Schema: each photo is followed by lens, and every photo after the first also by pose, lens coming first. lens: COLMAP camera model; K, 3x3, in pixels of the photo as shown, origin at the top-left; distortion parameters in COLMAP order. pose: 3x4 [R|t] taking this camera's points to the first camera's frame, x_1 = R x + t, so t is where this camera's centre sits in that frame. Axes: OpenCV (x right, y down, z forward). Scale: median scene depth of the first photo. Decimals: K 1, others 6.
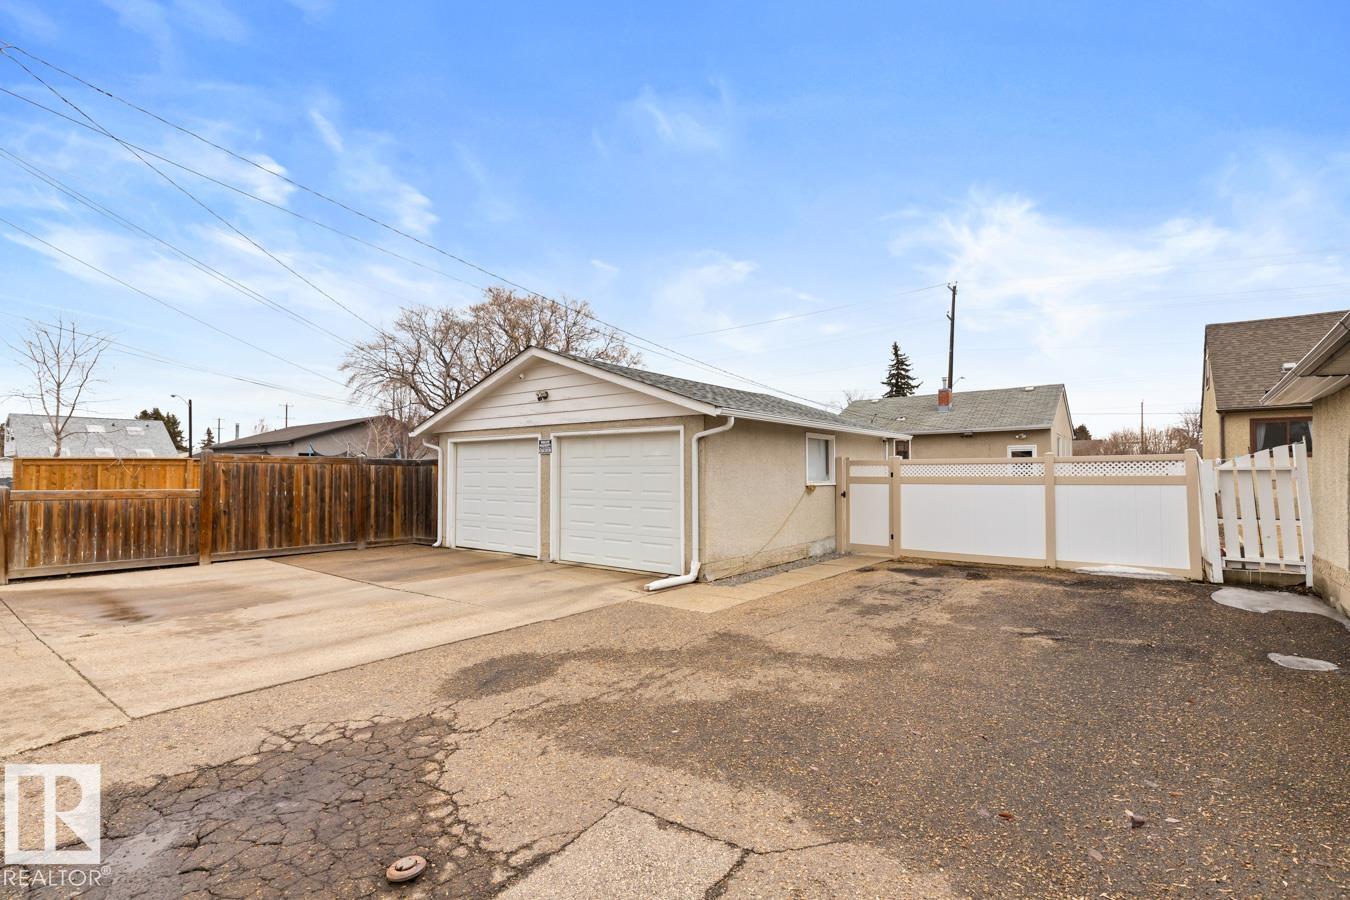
lens RADIAL K [[639.3, 0, 675.0], [0, 639.3, 450.0], [0, 0, 1]] dist [0.003485, 0.000500]
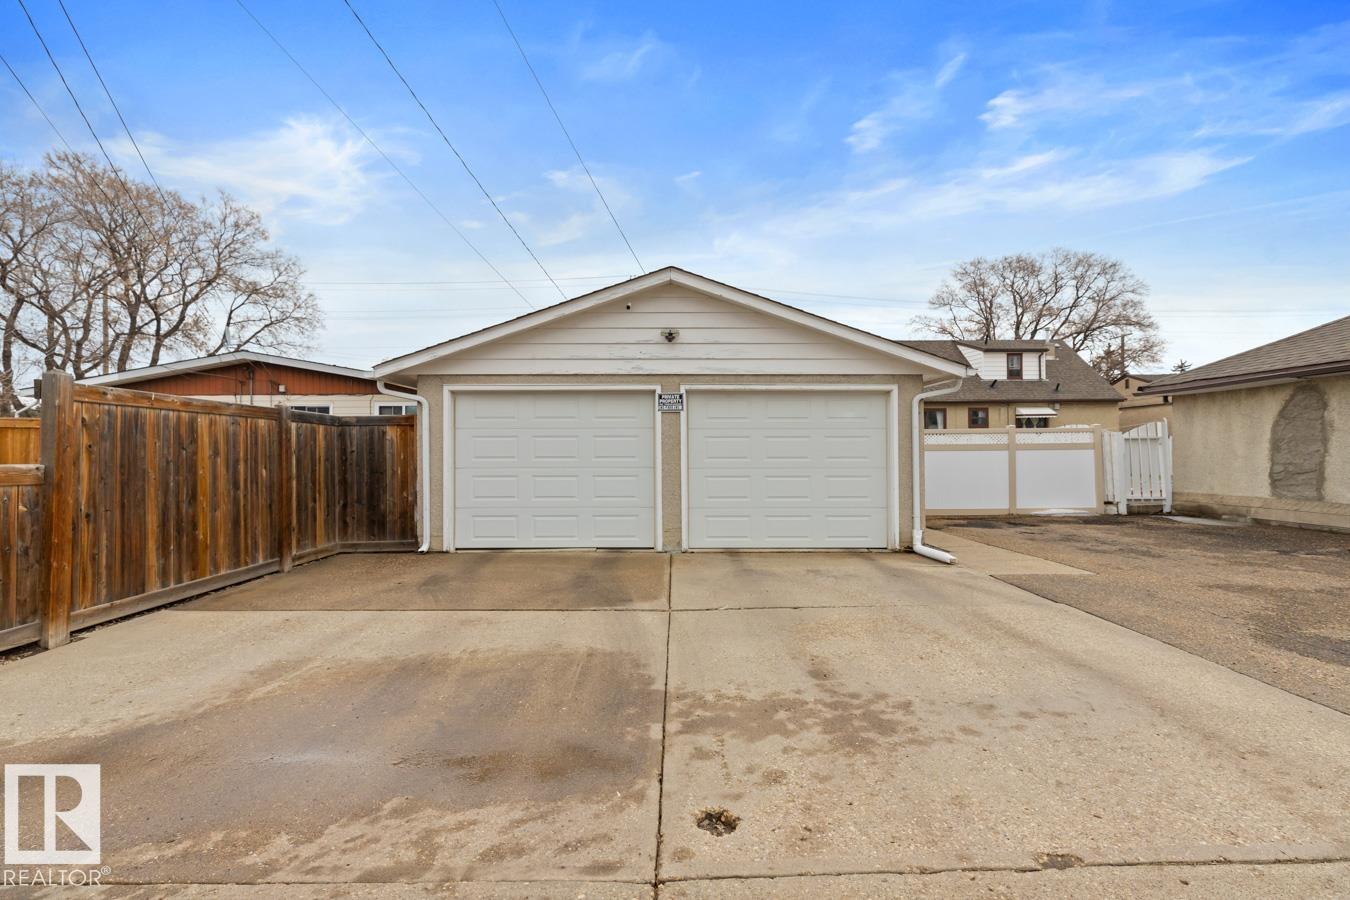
lens RADIAL K [[622.5, 0, 679.9], [0, 622.5, 441.3], [0, 0, 1]] dist [0.001103, 0.000133]
pose [[0.772279, 0.008699, 0.635224, -0.643618], [-0.020117, 0.999740, 0.010766, 0.031769], [-0.634965, -0.021093, 0.772253, 0.403266]]
